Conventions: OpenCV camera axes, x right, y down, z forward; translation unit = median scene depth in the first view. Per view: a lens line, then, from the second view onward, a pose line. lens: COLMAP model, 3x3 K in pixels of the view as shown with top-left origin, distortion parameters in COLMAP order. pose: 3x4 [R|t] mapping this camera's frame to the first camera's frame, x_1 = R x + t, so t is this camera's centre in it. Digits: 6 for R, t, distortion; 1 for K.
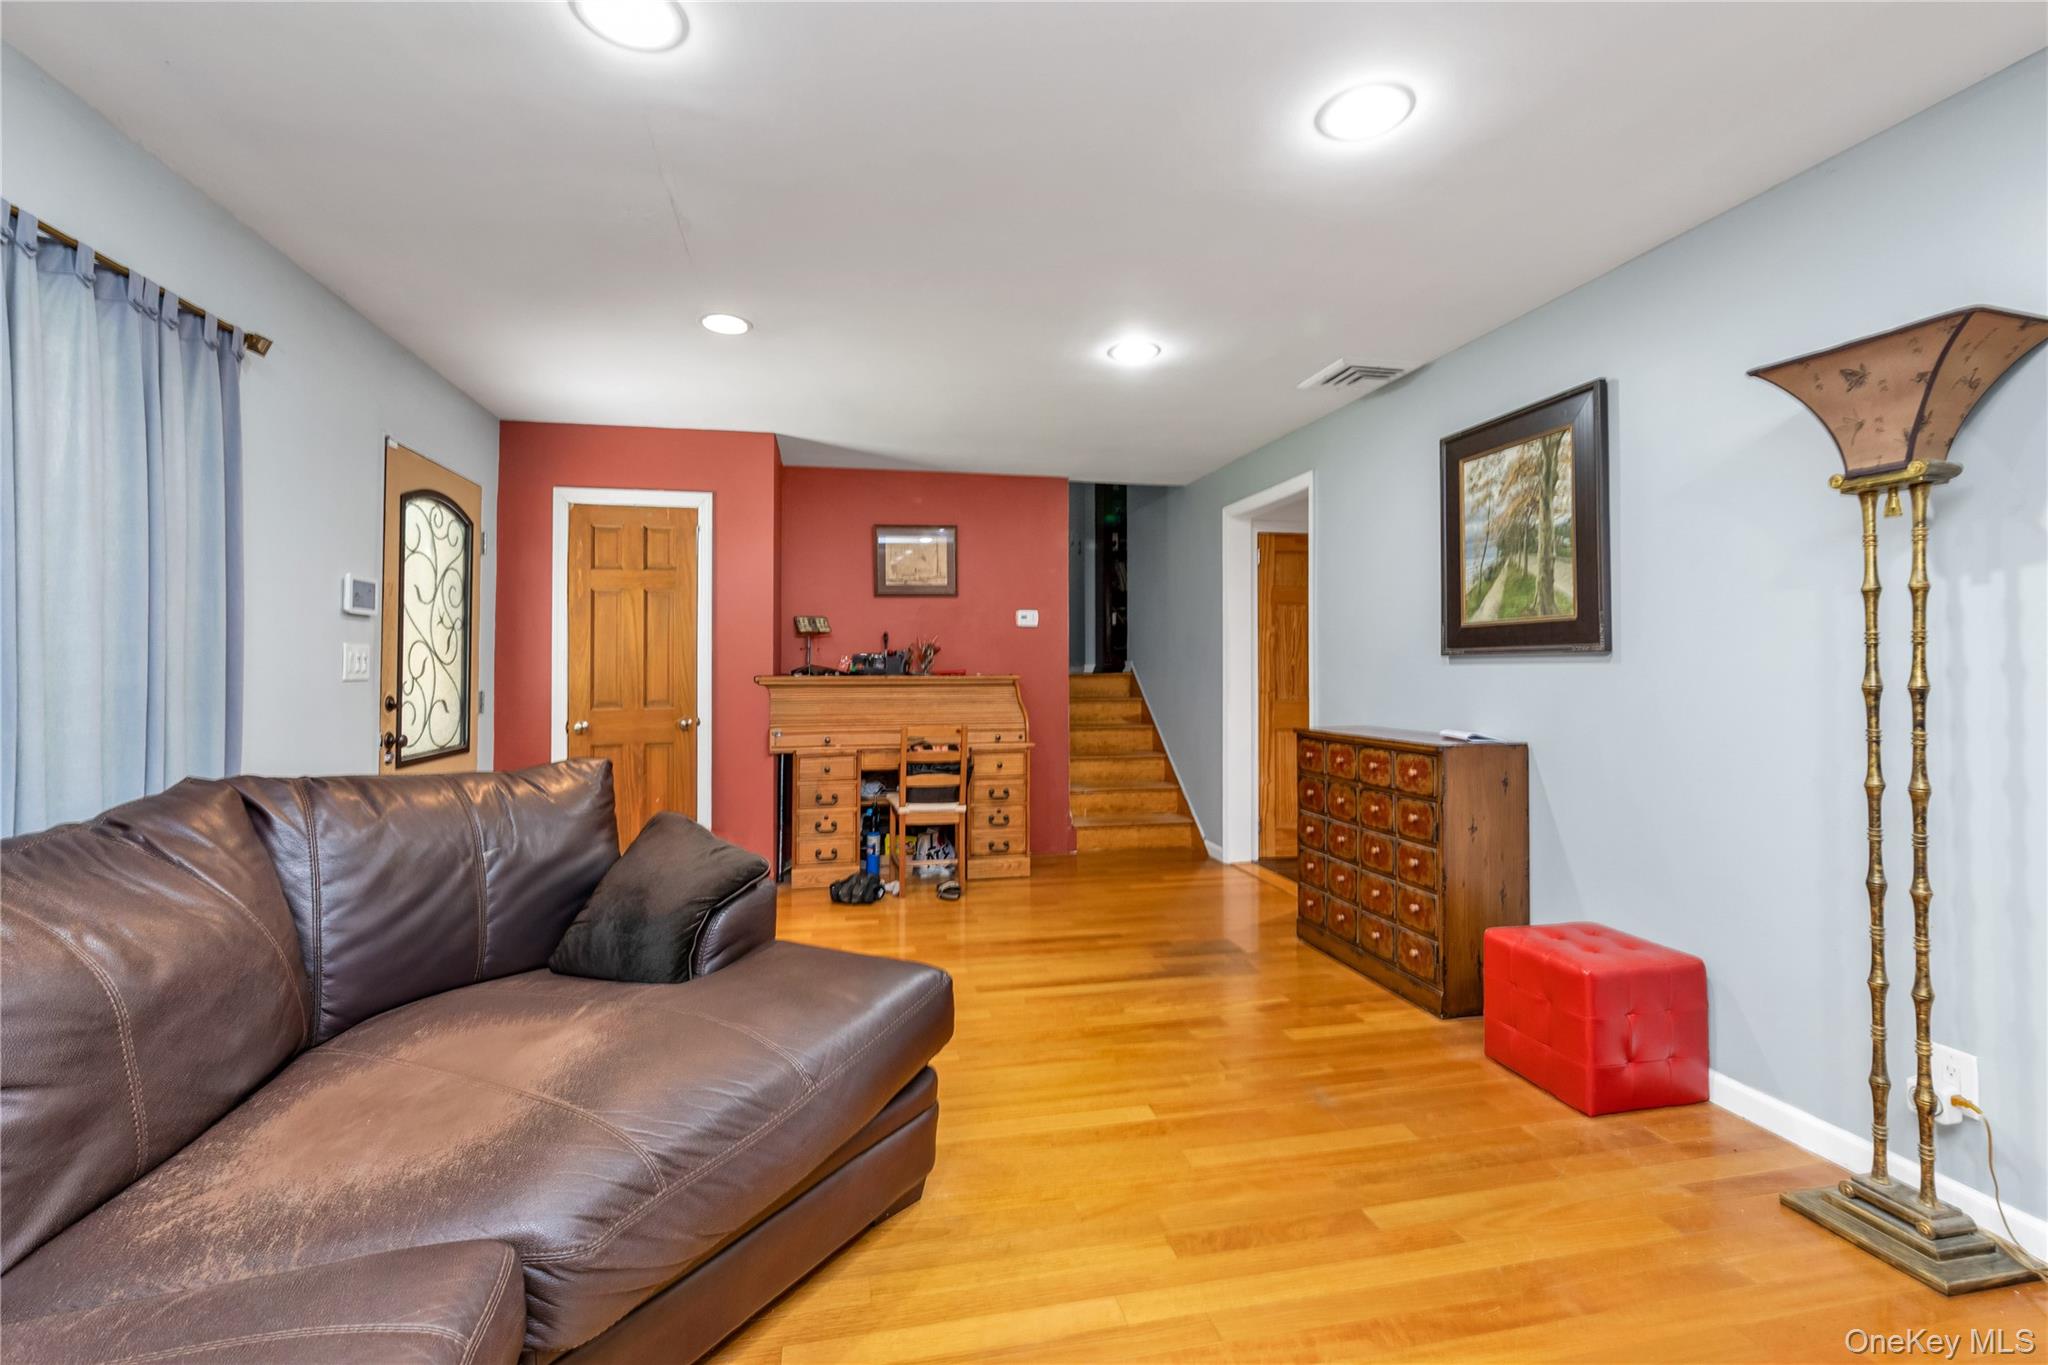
lens RADIAL K [[901.4, 0, 1009.0], [0, 901.4, 661.0], [0, 0, 1]] dist [0.013139, -0.000620]
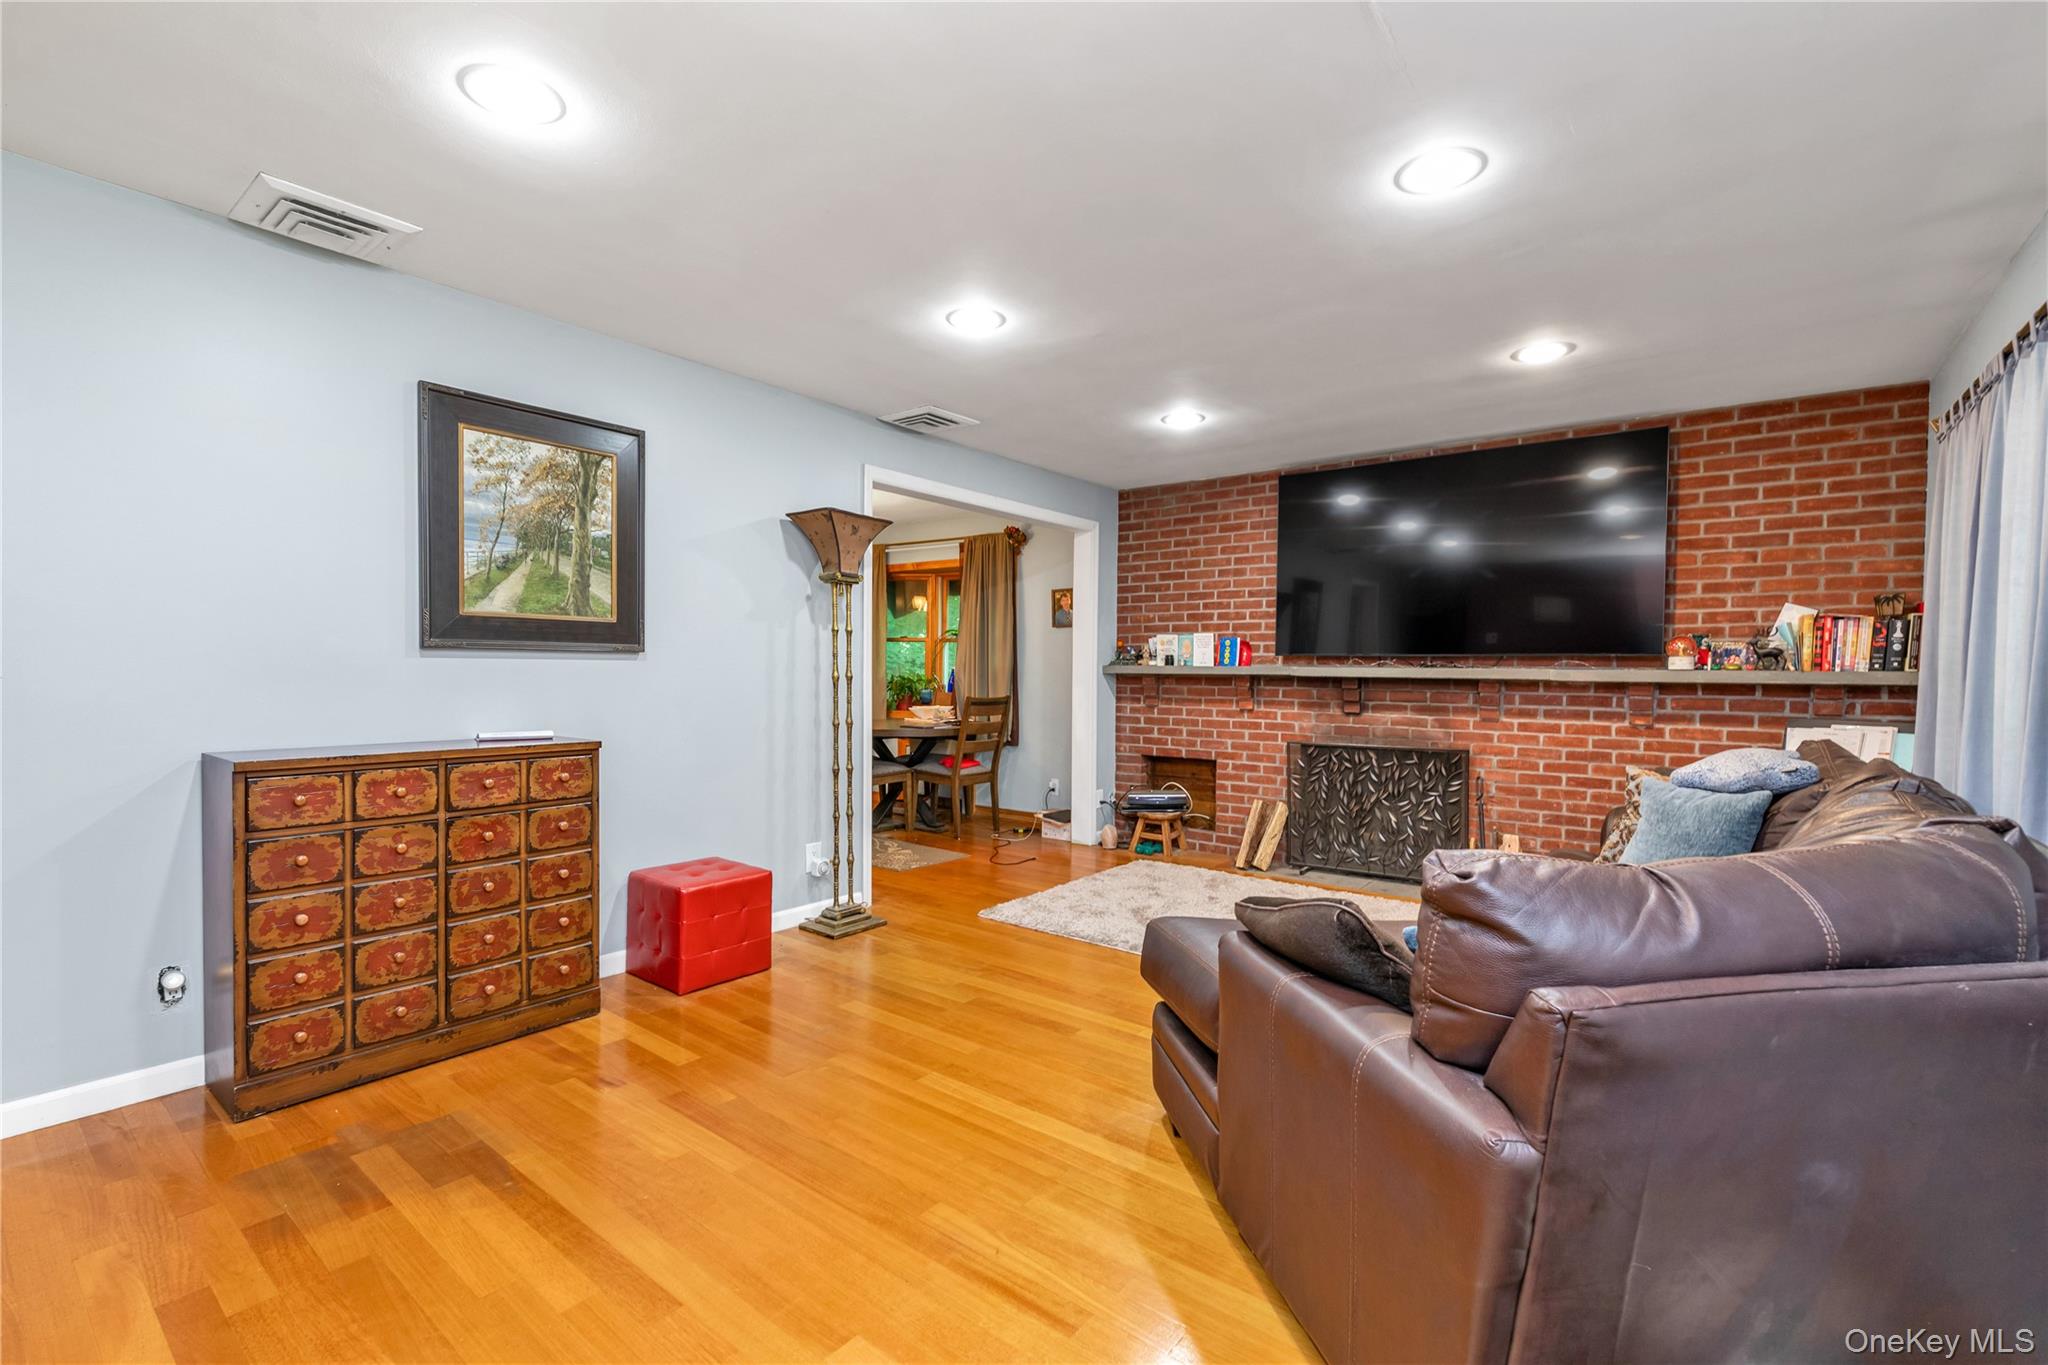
lens RADIAL K [[901.4, 0, 1039.6], [0, 901.4, 698.2], [0, 0, 1]] dist [0.013139, -0.000620]
pose [[-0.661799, -0.027327, 0.749183, -0.568894], [-0.014890, 0.999617, 0.023308, 0.014830], [-0.749533, 0.004269, -0.661953, 1.250942]]
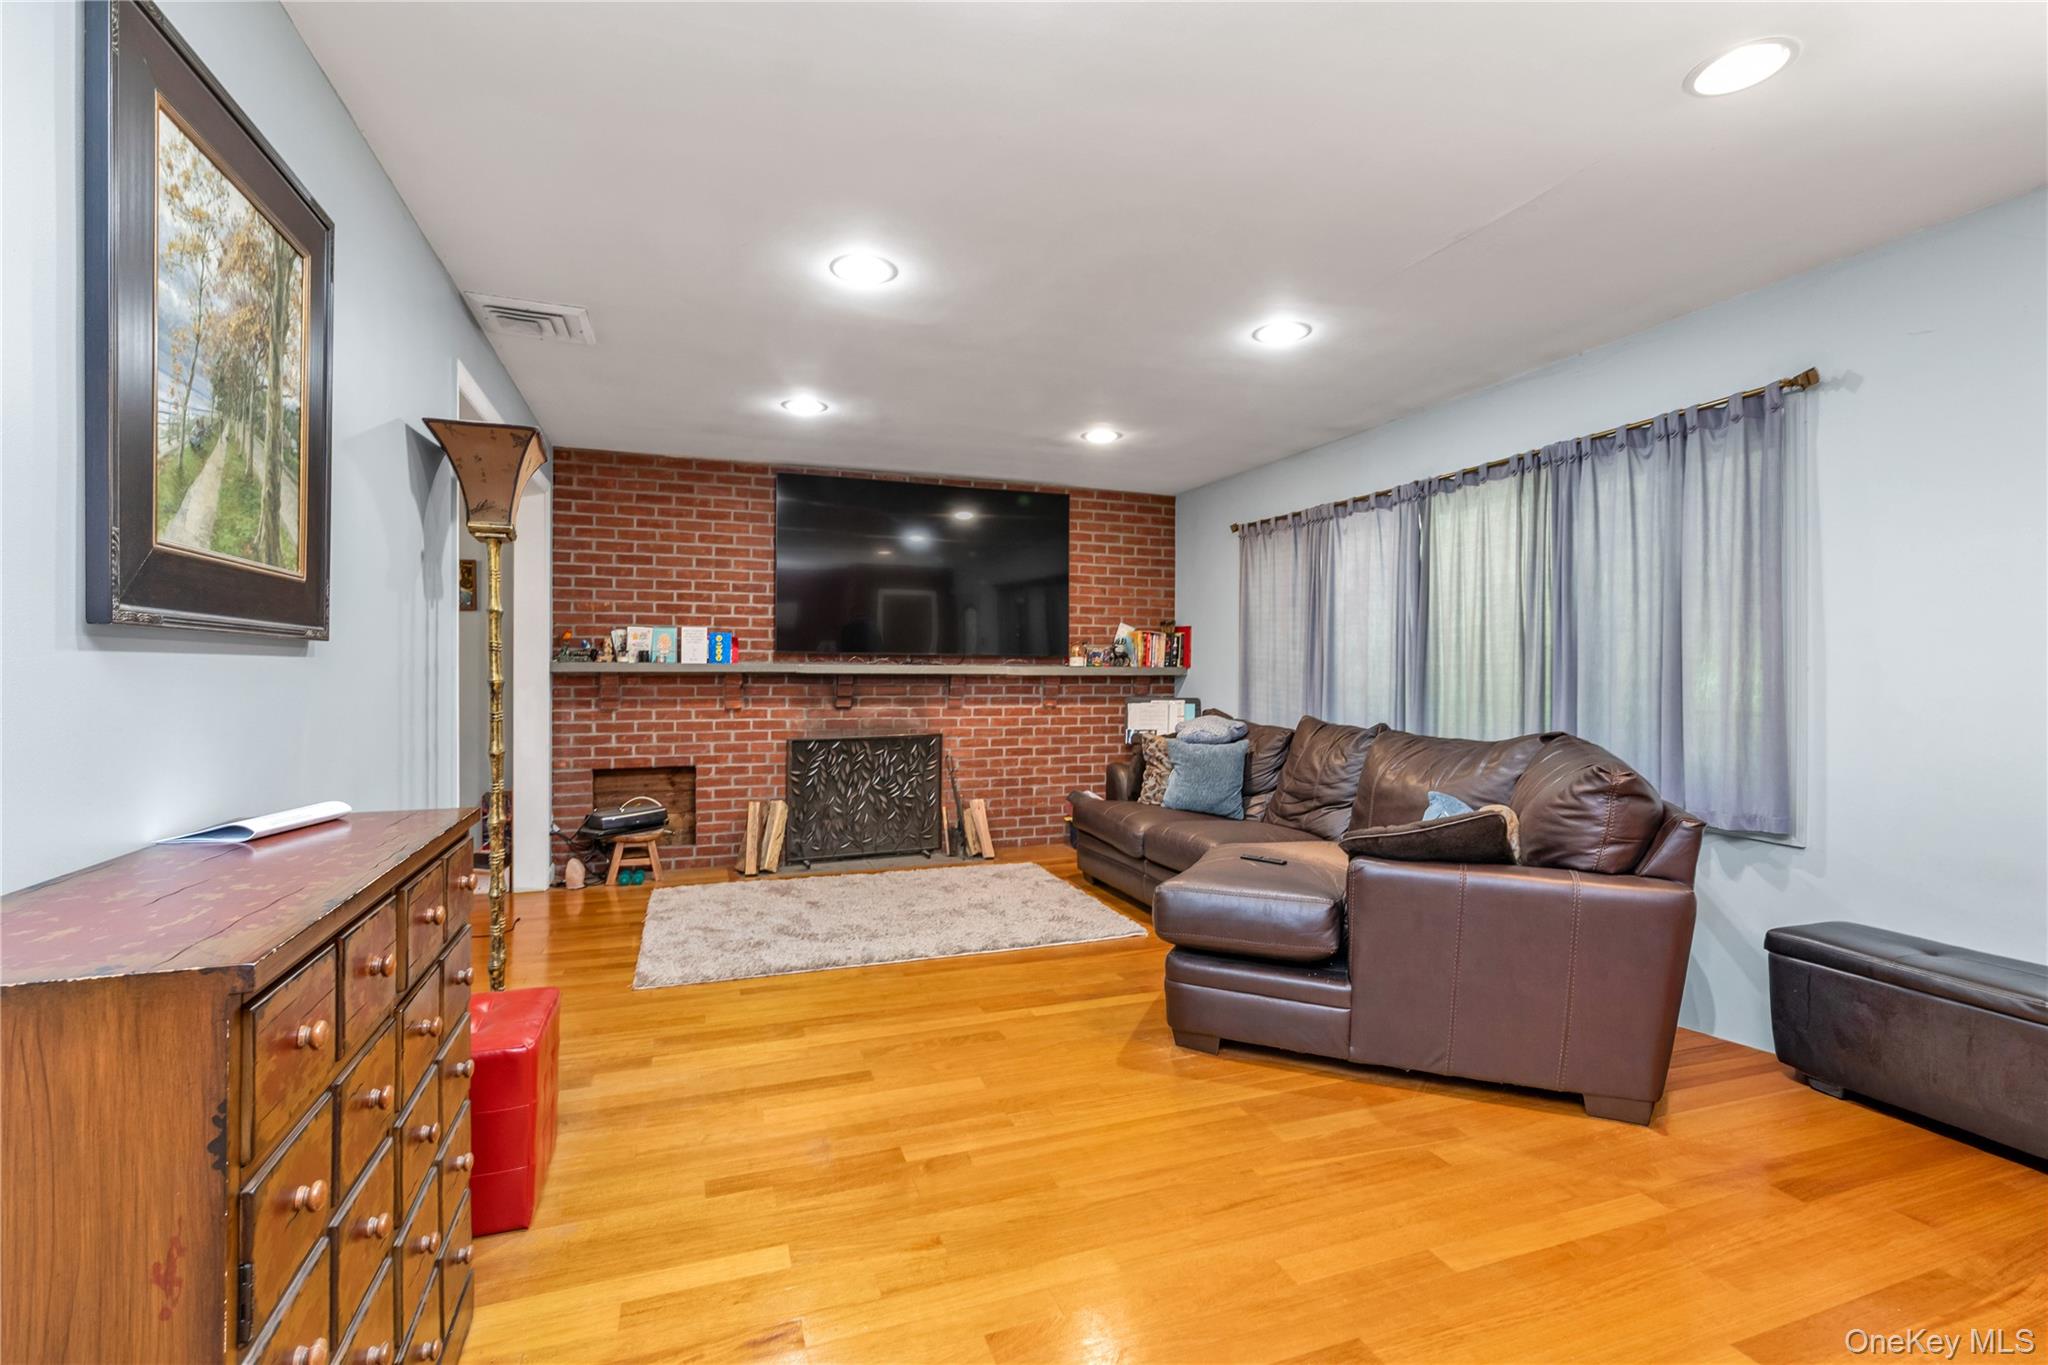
lens RADIAL K [[901.4, 0, 1021.8], [0, 901.4, 679.7], [0, 0, 1]] dist [0.013139, -0.000620]
pose [[-0.988733, 0.000717, -0.149687, 0.226978], [0.000543, 0.999999, 0.001207, 0.016204], [0.149688, 0.001112, -0.988733, 1.525919]]
